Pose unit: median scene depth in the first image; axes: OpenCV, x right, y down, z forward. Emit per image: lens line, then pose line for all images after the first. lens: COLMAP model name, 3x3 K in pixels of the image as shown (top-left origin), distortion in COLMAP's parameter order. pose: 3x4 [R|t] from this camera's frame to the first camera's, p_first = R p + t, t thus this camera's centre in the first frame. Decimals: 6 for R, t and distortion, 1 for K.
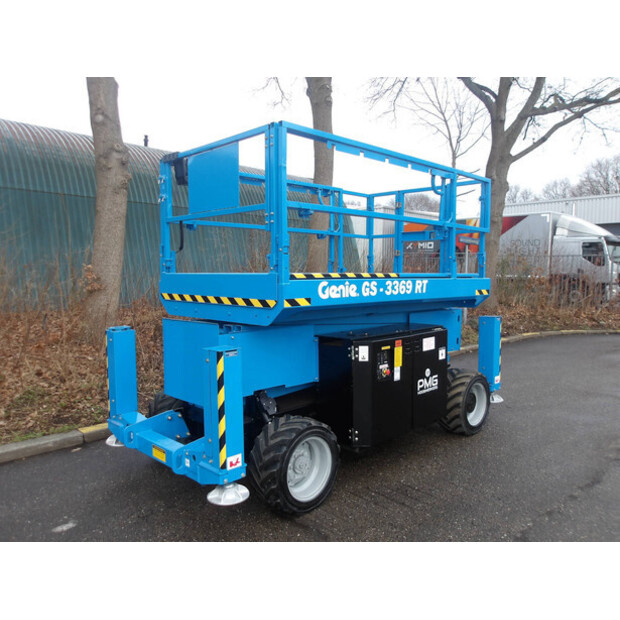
lens RADIAL K [[507.8, 0, 310.0], [0, 507.8, 310.0], [0, 0, 1]] dist [0.001257, -0.001952]
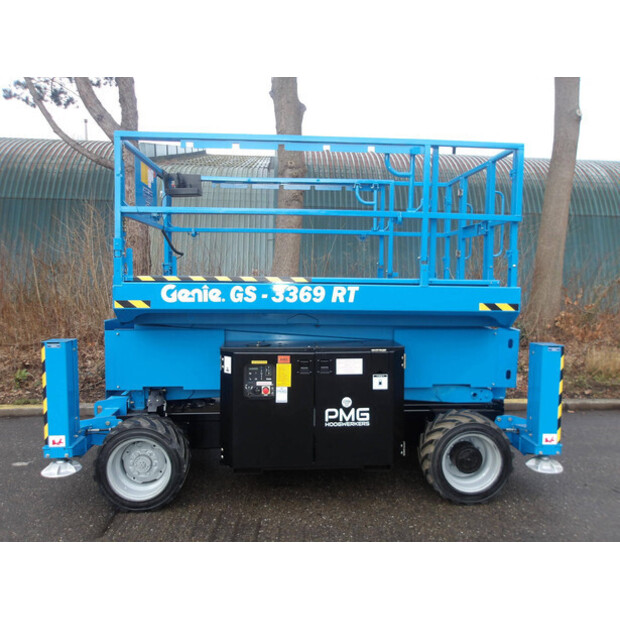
lens RADIAL K [[507.8, 0, 310.0], [0, 507.8, 310.0], [0, 0, 1]] dist [0.001257, -0.001952]
pose [[0.754233, 0.048283, -0.654829, 0.756514], [-0.058132, 0.998287, 0.006652, -0.025424], [0.654028, 0.033049, 0.755748, 0.378202]]
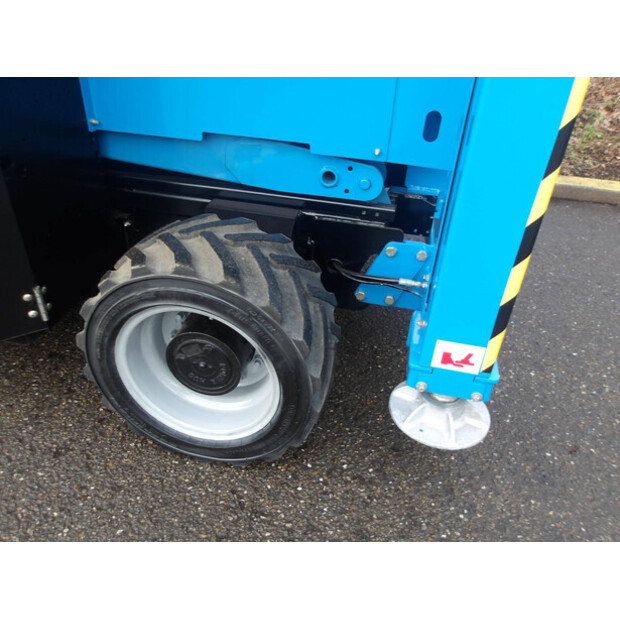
lens RADIAL K [[507.8, 0, 310.0], [0, 507.8, 310.0], [0, 0, 1]] dist [0.001257, -0.001952]
pose [[0.550271, 0.488031, -0.677515, 0.628826], [-0.110102, 0.846734, 0.520499, 0.027015], [0.827695, -0.211820, 0.519667, 1.143152]]
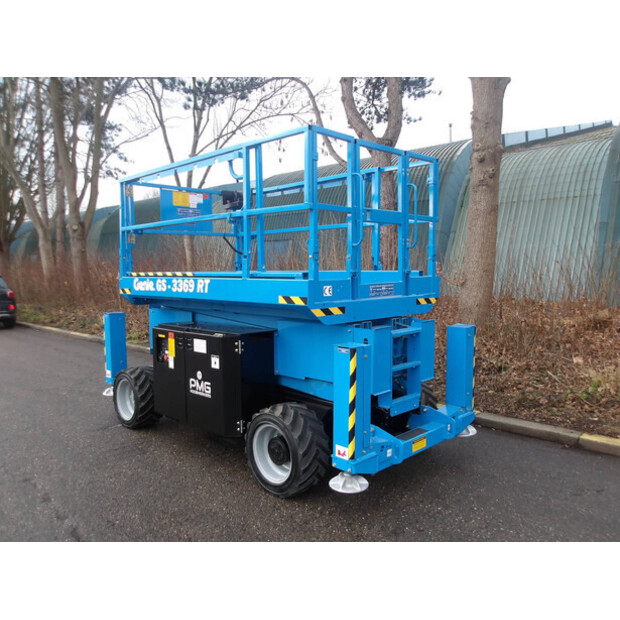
lens RADIAL K [[507.8, 0, 310.0], [0, 507.8, 310.0], [0, 0, 1]] dist [0.001257, -0.001952]
pose [[0.010015, 0.077673, -0.996929, 1.274736], [-0.065320, 0.994900, 0.076858, -0.094715], [0.997814, 0.064349, 0.015038, 1.274142]]
